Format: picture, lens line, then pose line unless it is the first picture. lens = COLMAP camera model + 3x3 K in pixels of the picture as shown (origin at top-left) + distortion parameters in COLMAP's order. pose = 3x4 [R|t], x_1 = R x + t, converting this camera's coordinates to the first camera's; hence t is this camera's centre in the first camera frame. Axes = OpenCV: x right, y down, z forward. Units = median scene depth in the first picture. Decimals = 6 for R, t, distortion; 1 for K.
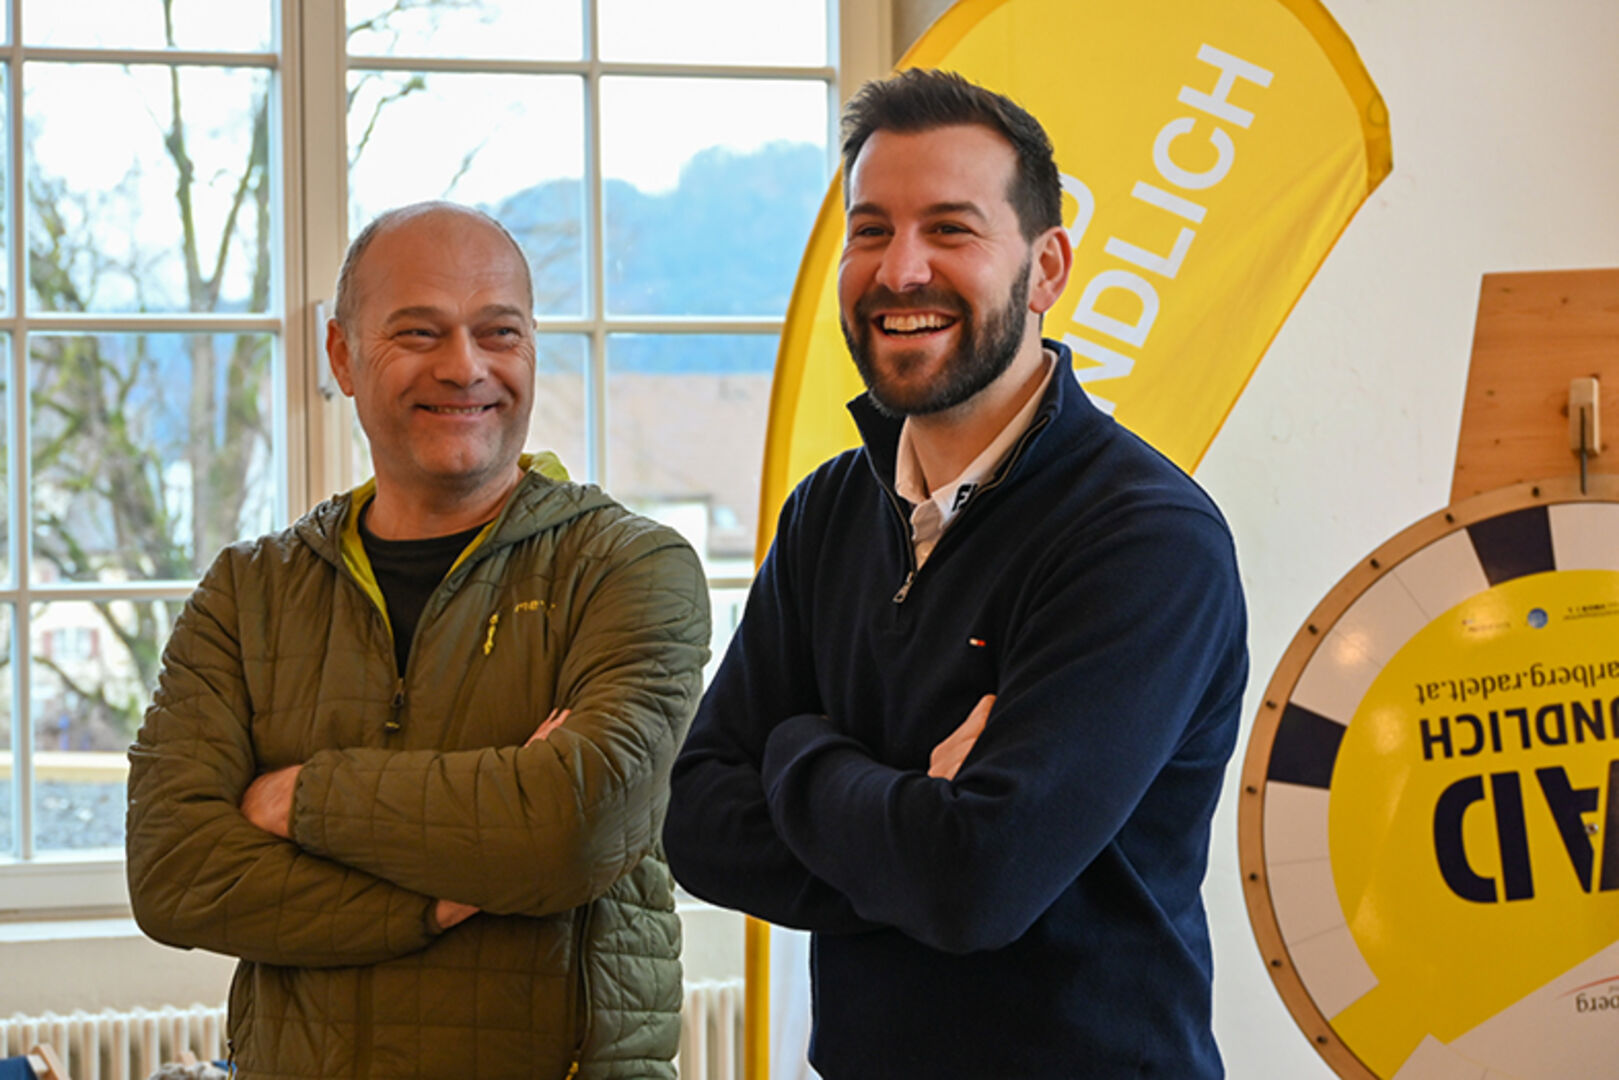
lens RADIAL K [[3926.1, 0, 809.4], [0, 3926.1, 540.4], [0, 0, 1]] dist [-0.088679, 0.000000]
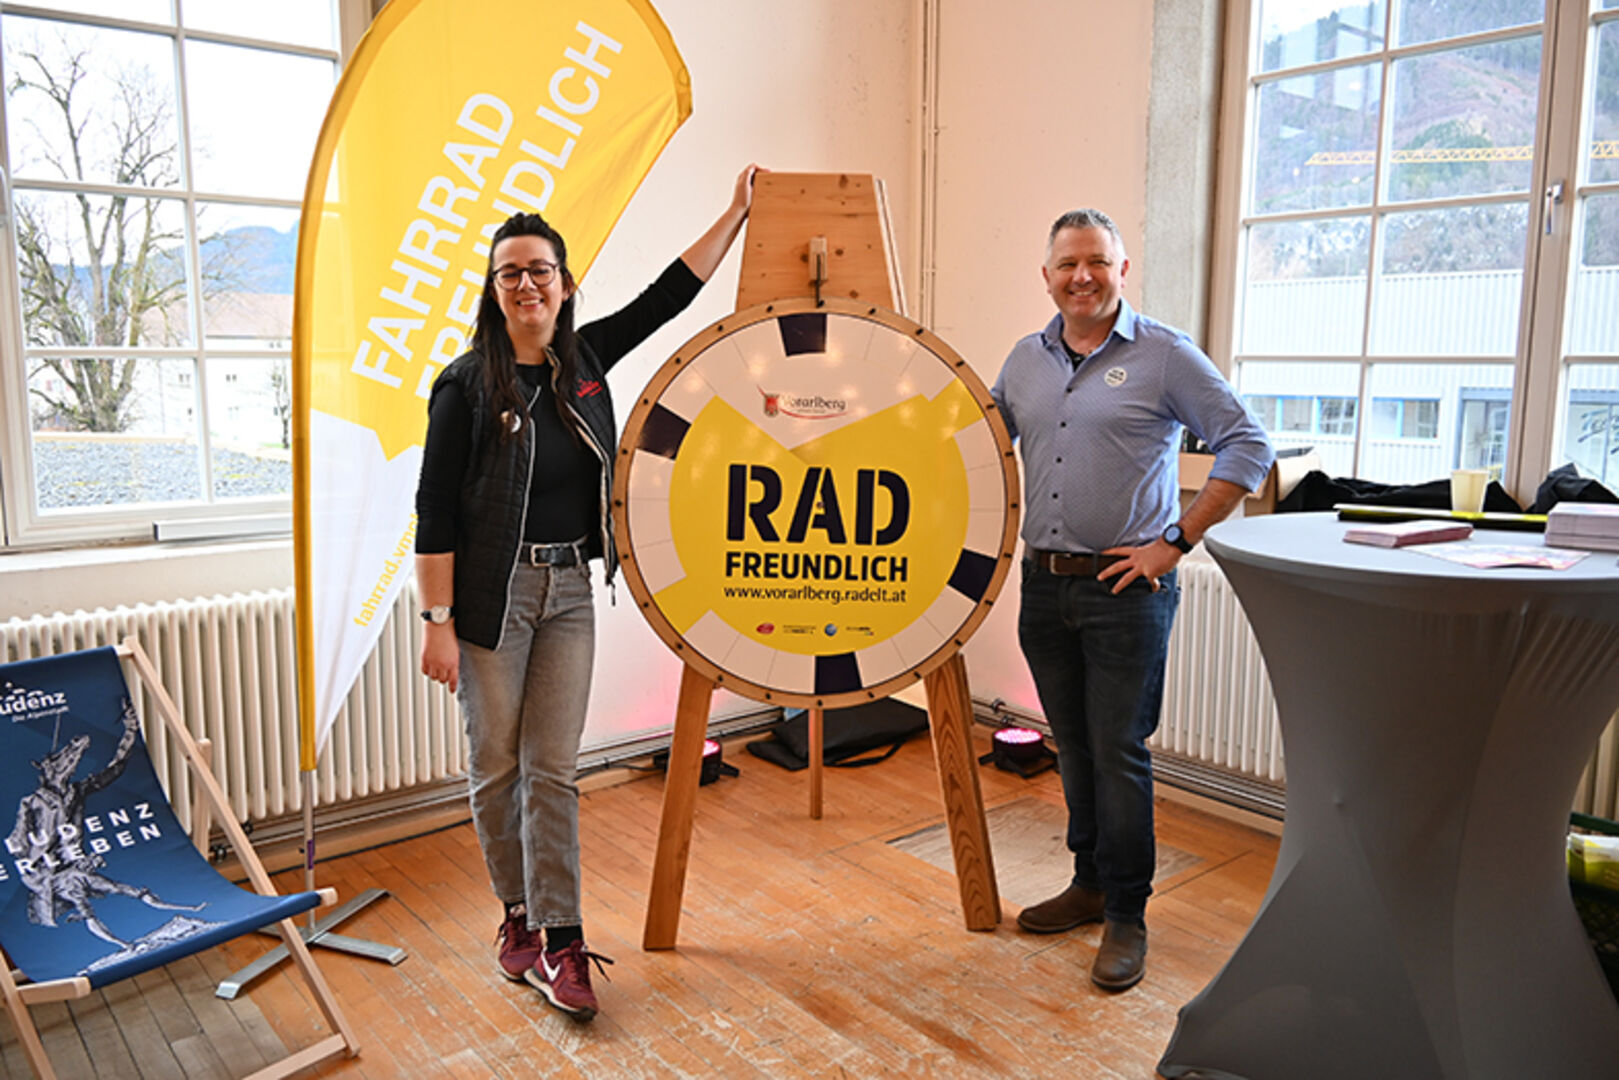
lens RADIAL K [[1198.4, 0, 820.3], [0, 1198.4, 538.1], [0, 0, 1]] dist [0.041637, 0.001126]
pose [[0.932089, -0.031310, 0.360873, 0.005247], [-0.021508, 0.989716, 0.141422, 0.013360], [-0.361590, -0.139579, 0.921830, 0.467054]]
